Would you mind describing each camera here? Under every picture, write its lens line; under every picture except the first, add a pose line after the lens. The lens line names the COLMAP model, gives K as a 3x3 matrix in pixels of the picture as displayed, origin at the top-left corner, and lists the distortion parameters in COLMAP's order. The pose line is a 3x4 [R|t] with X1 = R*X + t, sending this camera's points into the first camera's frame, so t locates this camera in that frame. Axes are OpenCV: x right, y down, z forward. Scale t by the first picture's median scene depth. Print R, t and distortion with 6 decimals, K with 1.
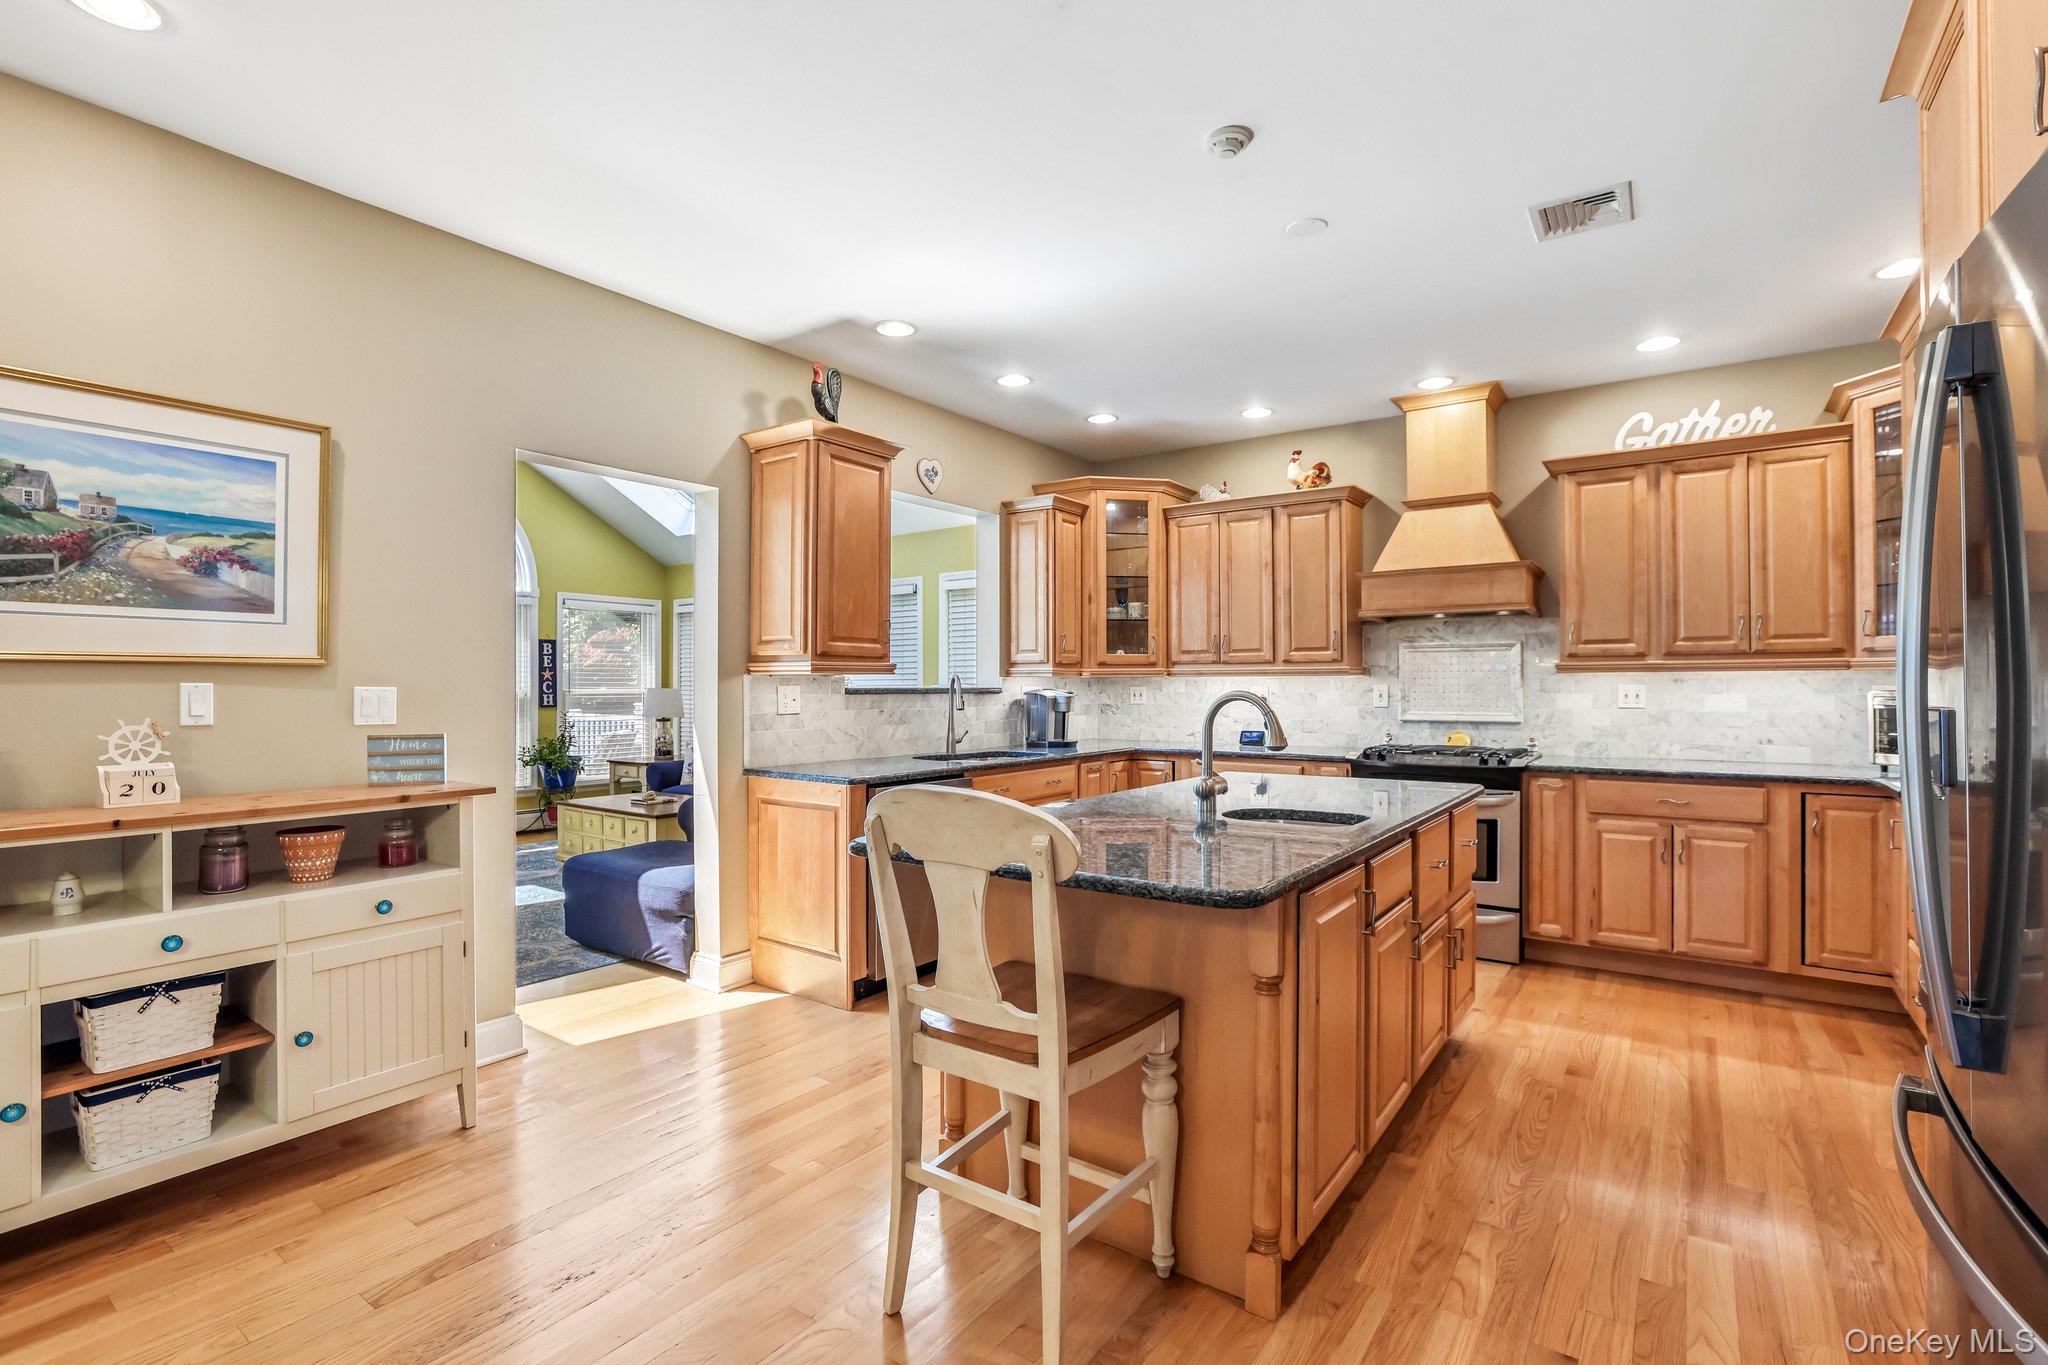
lens RADIAL K [[935.8, 0, 1020.1], [0, 935.8, 678.3], [0, 0, 1]] dist [-0.048878, 0.018166]
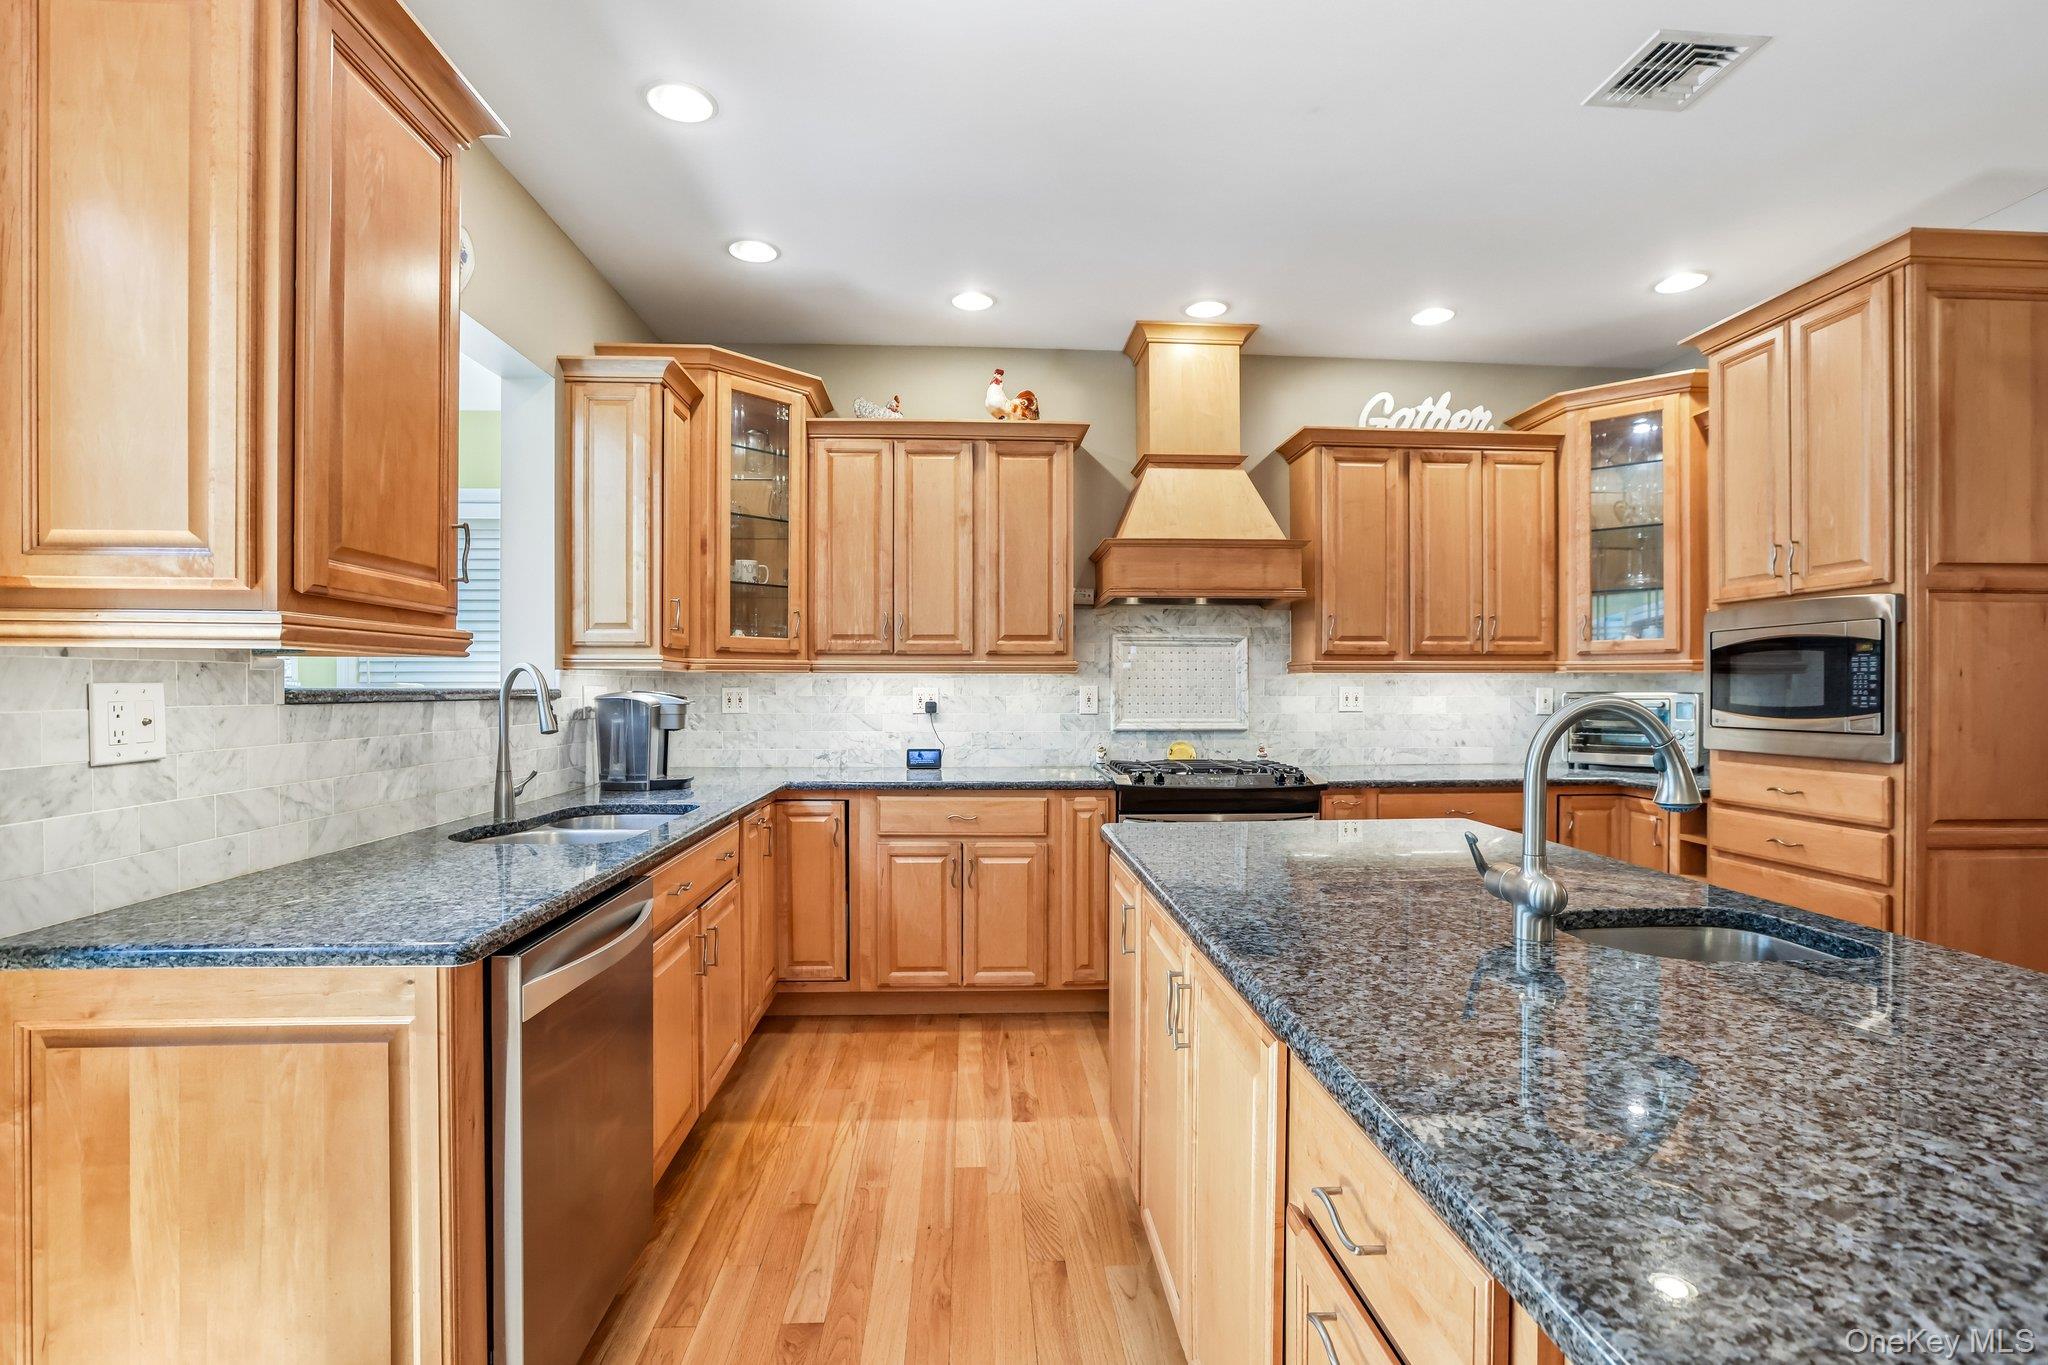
lens RADIAL K [[935.8, 0, 1028.0], [0, 935.8, 697.3], [0, 0, 1]] dist [-0.048878, 0.018166]
pose [[0.772594, -0.004972, 0.634881, -0.201784], [-0.006972, 0.999843, 0.016315, 0.005557], [-0.634862, -0.017031, 0.772438, 0.516958]]
